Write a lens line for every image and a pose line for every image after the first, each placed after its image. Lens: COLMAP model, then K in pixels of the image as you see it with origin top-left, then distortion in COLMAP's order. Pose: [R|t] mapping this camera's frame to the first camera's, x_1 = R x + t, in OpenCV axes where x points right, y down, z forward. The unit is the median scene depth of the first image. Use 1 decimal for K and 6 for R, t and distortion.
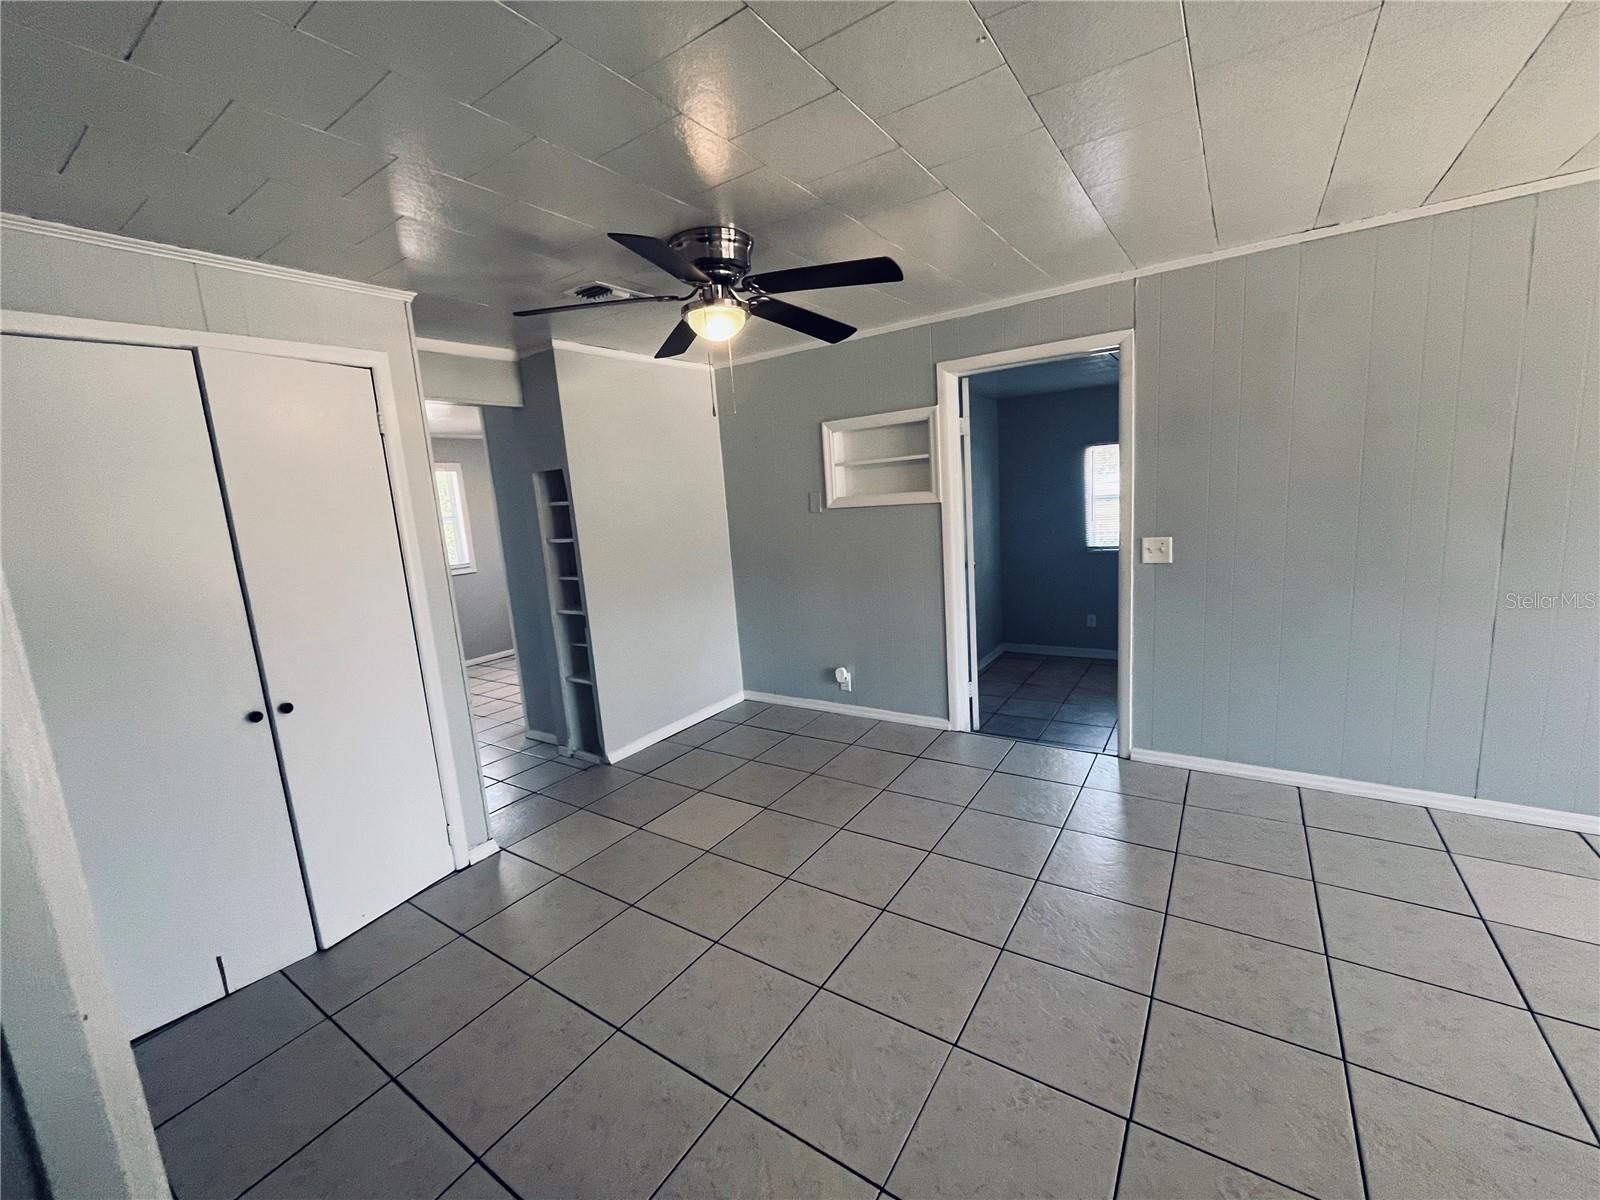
lens RADIAL K [[646.8, 0, 800.0], [0, 646.8, 600.0], [0, 0, 1]] dist [-0.007344, 0.000173]
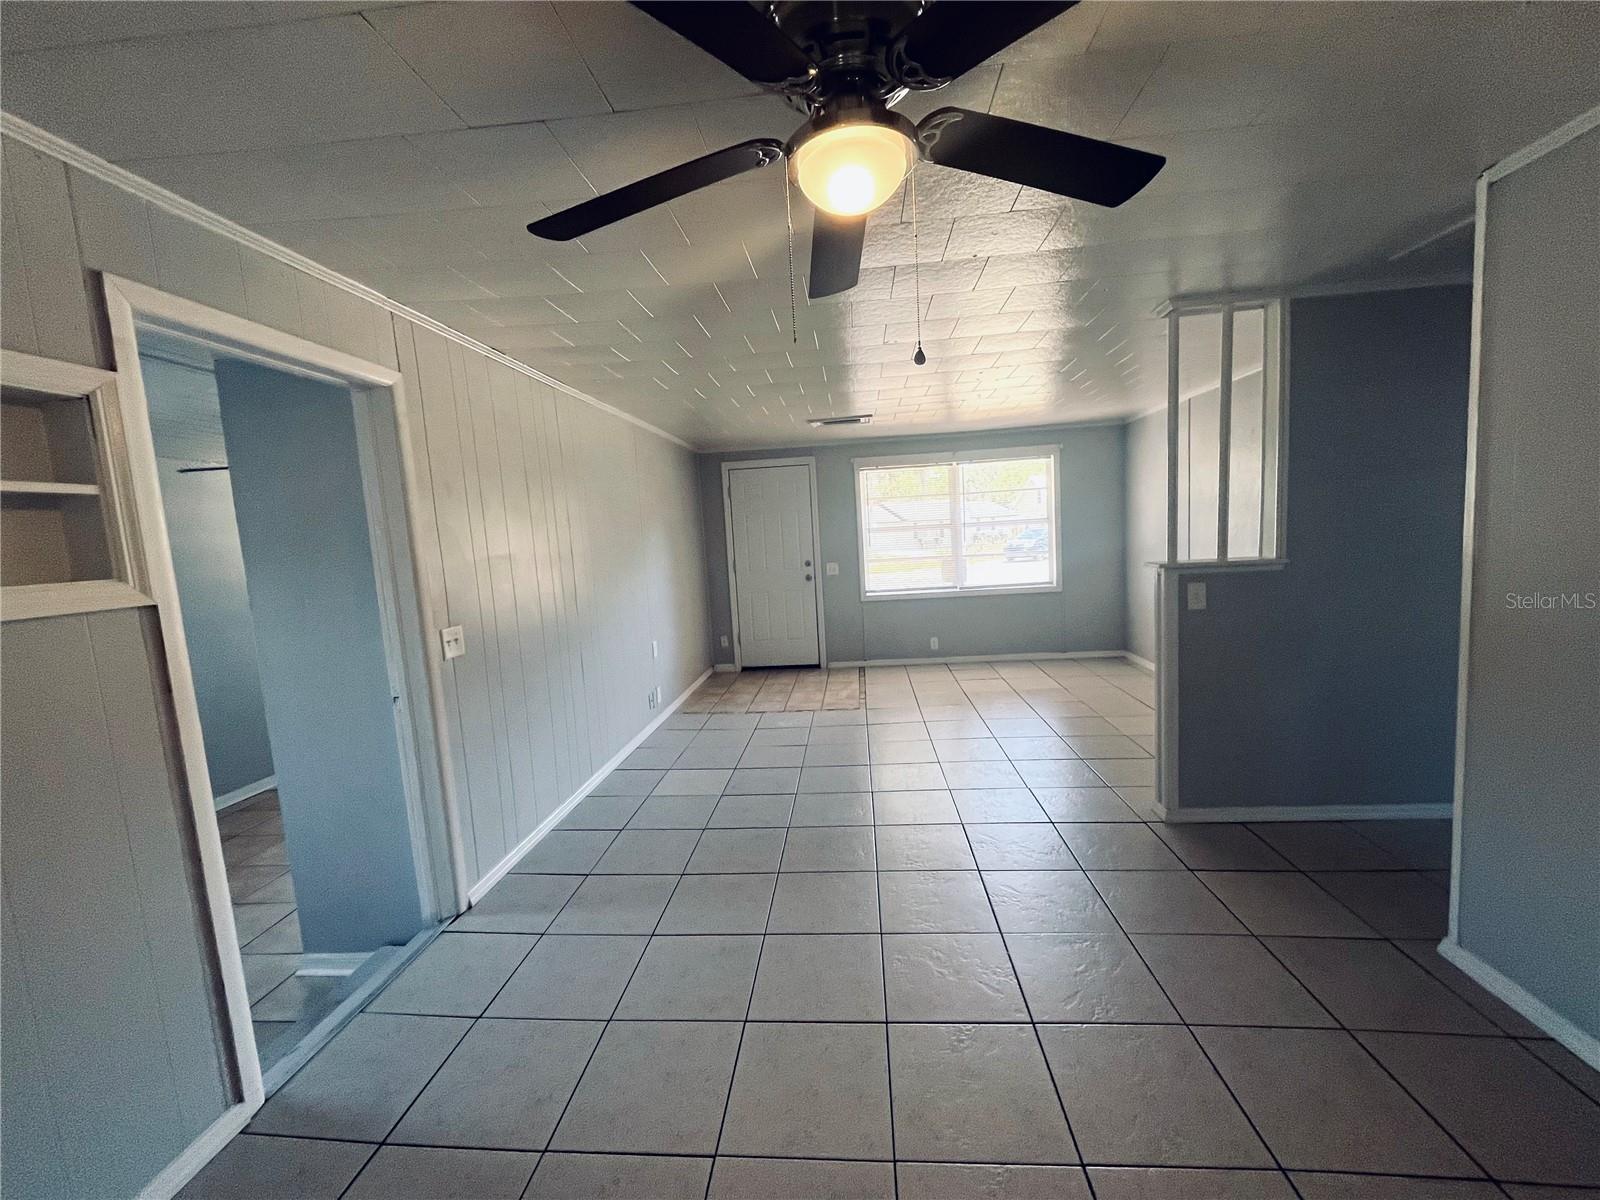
lens RADIAL K [[646.8, 0, 800.0], [0, 646.8, 600.0], [0, 0, 1]] dist [-0.007344, 0.000173]
pose [[-0.477404, 0.004090, 0.878674, -0.363593], [0.233239, 0.964707, 0.122233, -0.114497], [-0.847163, 0.263295, -0.461509, 0.893245]]
